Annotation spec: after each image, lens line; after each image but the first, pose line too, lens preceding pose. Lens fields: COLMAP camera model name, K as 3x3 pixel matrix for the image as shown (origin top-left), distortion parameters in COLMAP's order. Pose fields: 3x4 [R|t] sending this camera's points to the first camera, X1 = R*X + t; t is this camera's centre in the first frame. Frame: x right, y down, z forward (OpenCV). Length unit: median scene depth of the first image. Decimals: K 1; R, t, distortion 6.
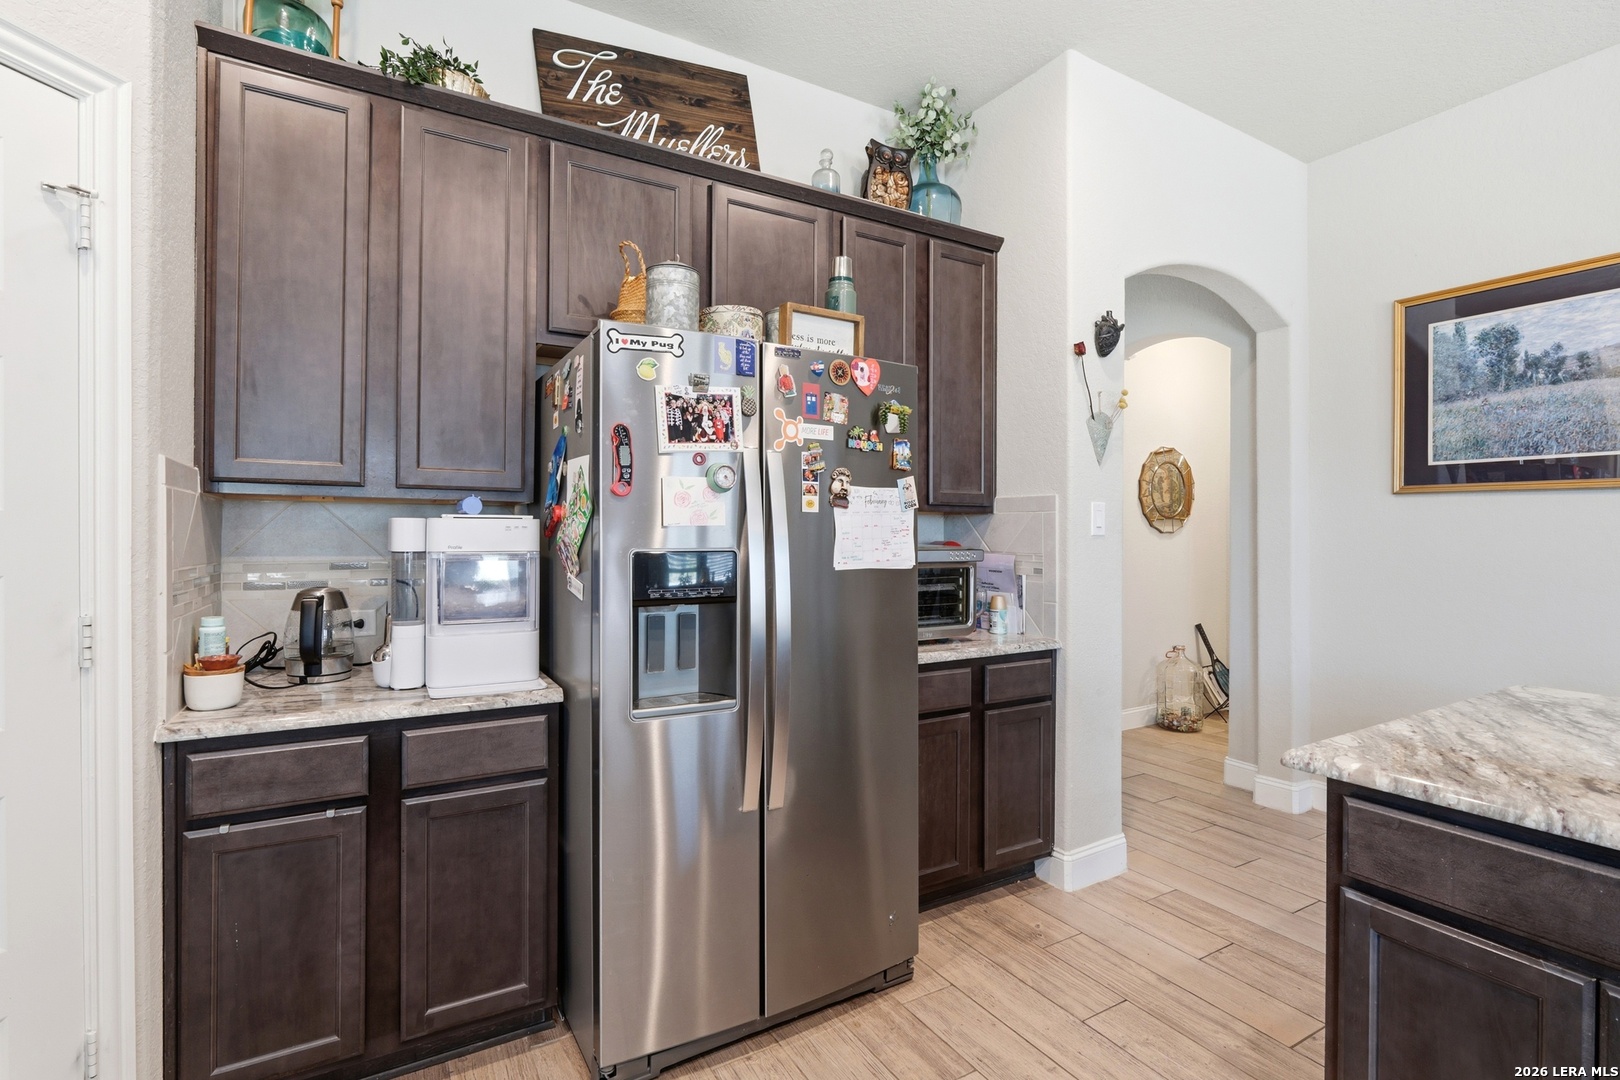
lens RADIAL K [[754.4, 0, 810.4], [0, 754.4, 533.1], [0, 0, 1]] dist [-0.011303, 0.002750]
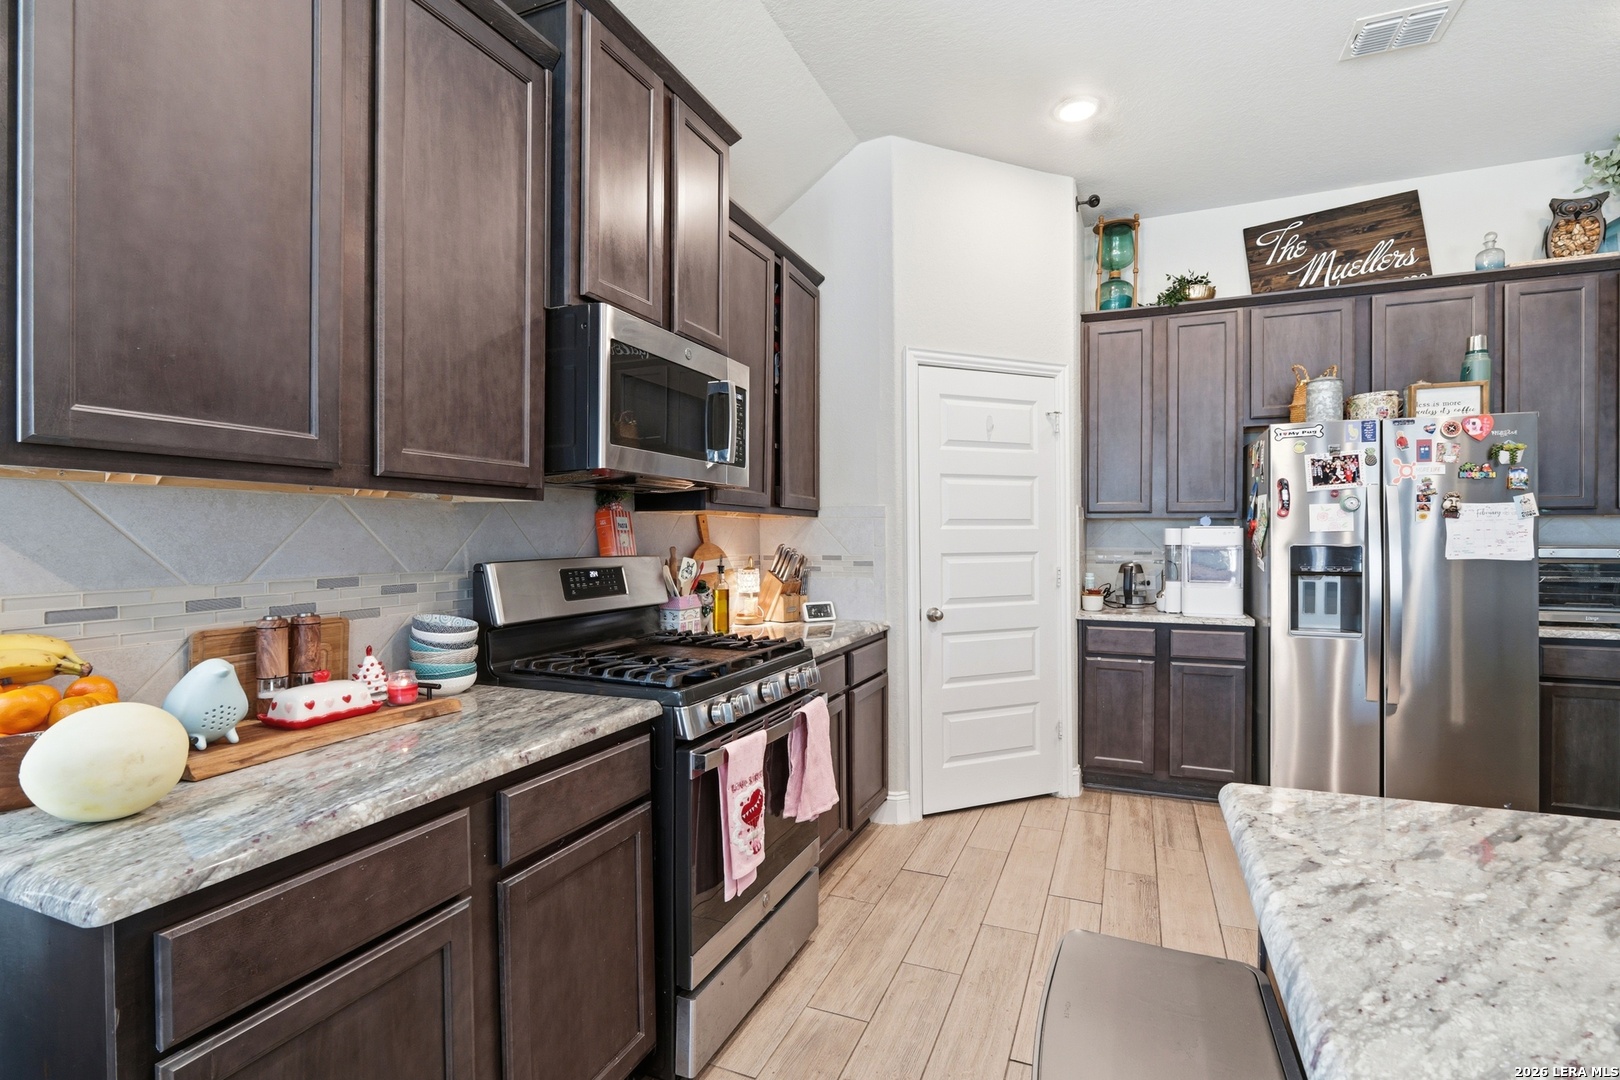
lens RADIAL K [[754.4, 0, 820.3], [0, 754.4, 538.4], [0, 0, 1]] dist [-0.011303, 0.002750]
pose [[0.604498, -0.000207, -0.796607, 0.462860], [0.005299, 0.999979, 0.003761, -0.005464], [0.796589, -0.006494, 0.604486, -0.898985]]
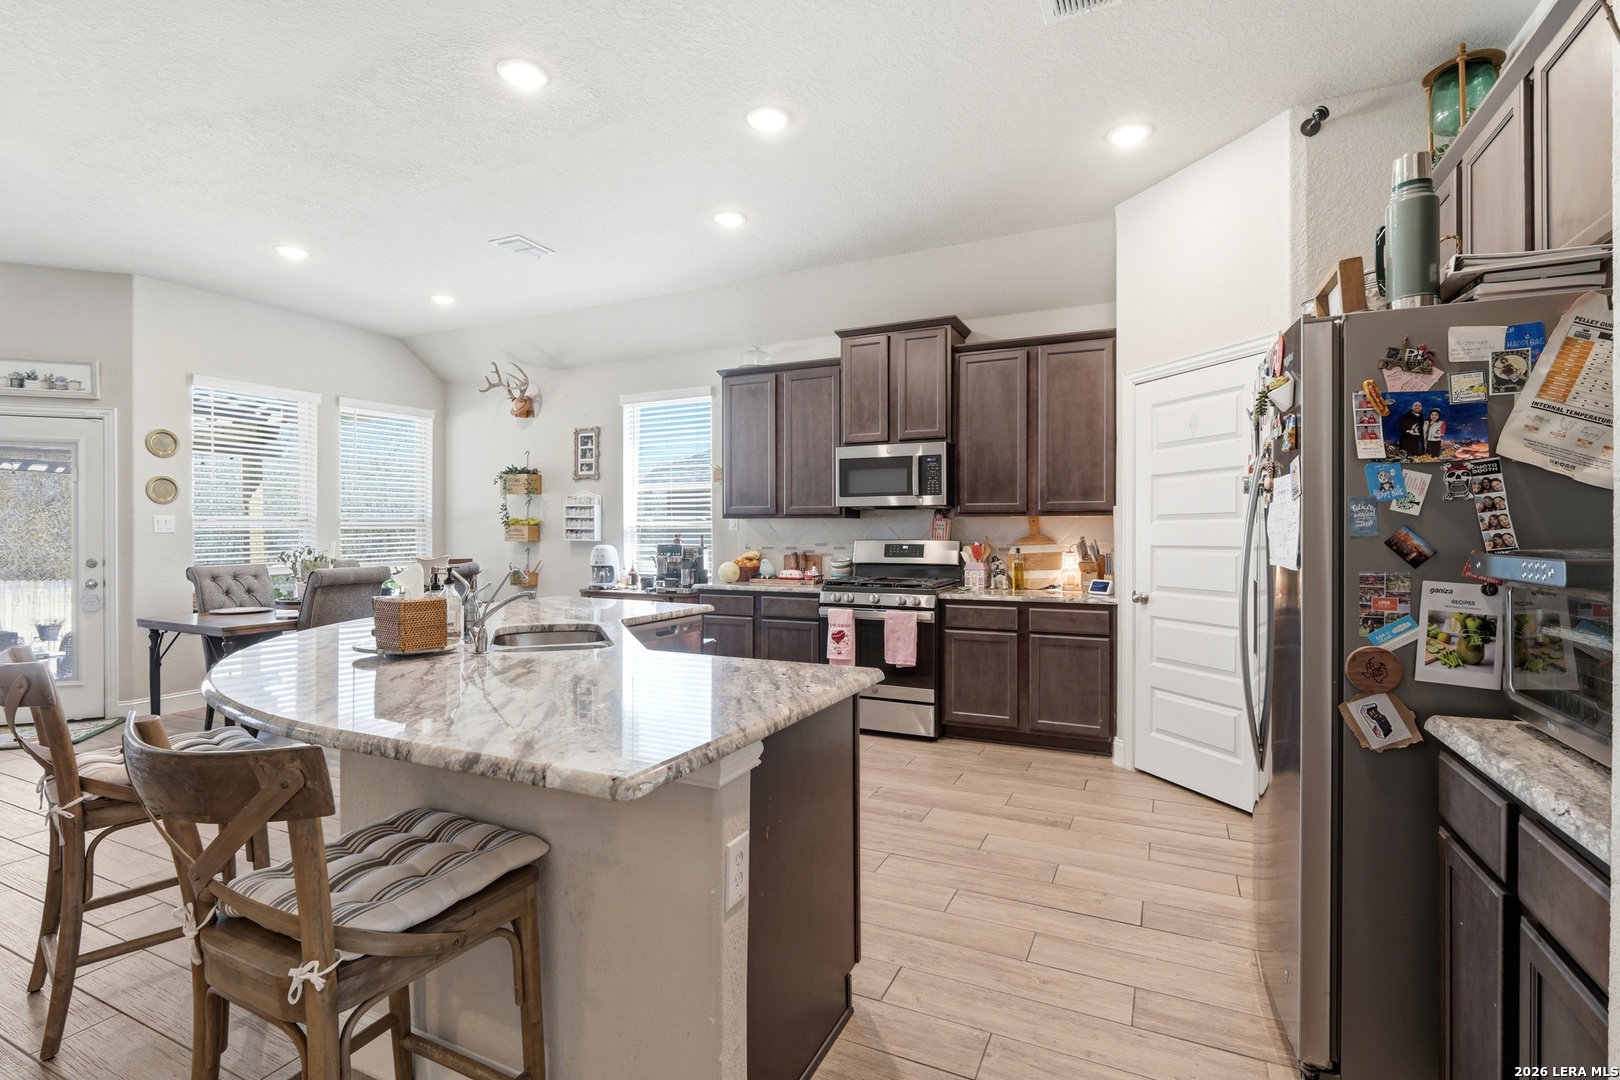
lens RADIAL K [[754.4, 0, 820.8], [0, 754.4, 533.8], [0, 0, 1]] dist [-0.011303, 0.002750]
pose [[-0.820310, -0.000732, -0.571919, 1.072559], [0.000674, 0.999997, -0.002247, 0.010208], [0.571919, -0.002229, -0.820307, 1.452736]]
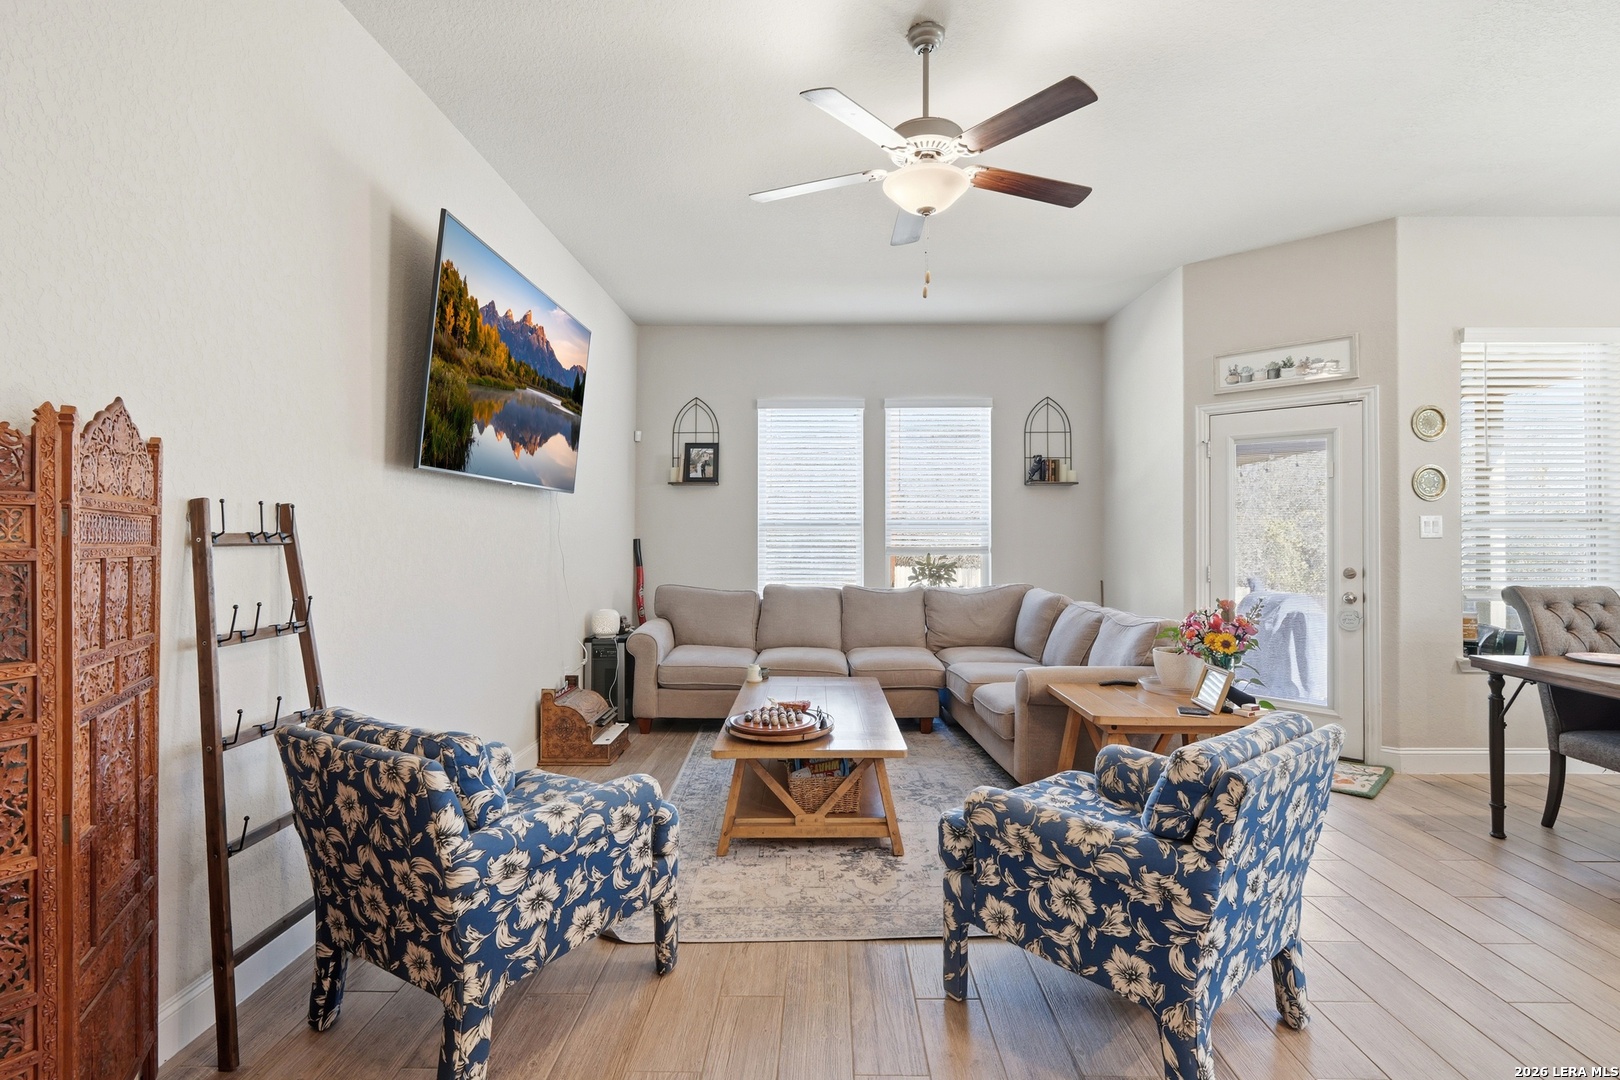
lens RADIAL K [[754.4, 0, 817.0], [0, 754.4, 521.0], [0, 0, 1]] dist [-0.011303, 0.002750]
pose [[-0.854964, -0.000144, 0.518688, 1.825982], [-0.010783, 0.999789, -0.017497, 0.007328], [-0.518576, -0.020552, -0.854784, 0.595389]]
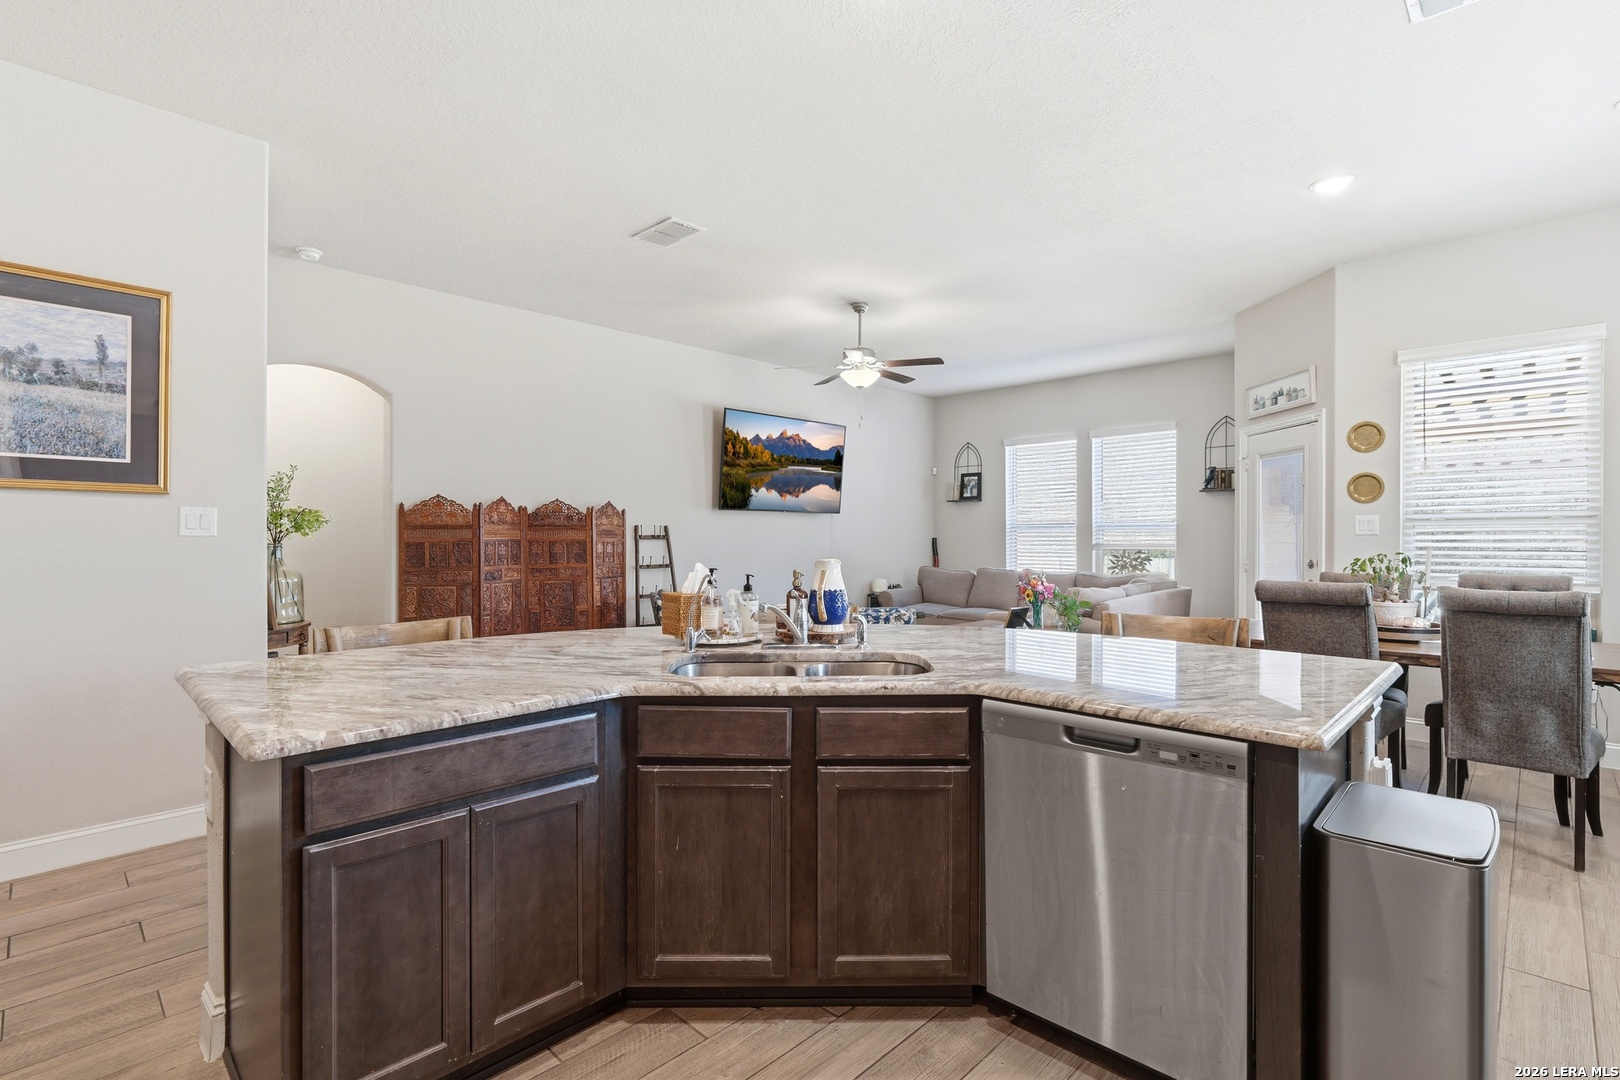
lens RADIAL K [[754.4, 0, 821.8], [0, 754.4, 536.7], [0, 0, 1]] dist [-0.011303, 0.002750]
pose [[-0.280681, -0.006855, 0.959777, -0.353552], [-0.002623, 0.999976, 0.006375, -0.003496], [-0.959797, -0.000728, -0.280693, 0.342008]]
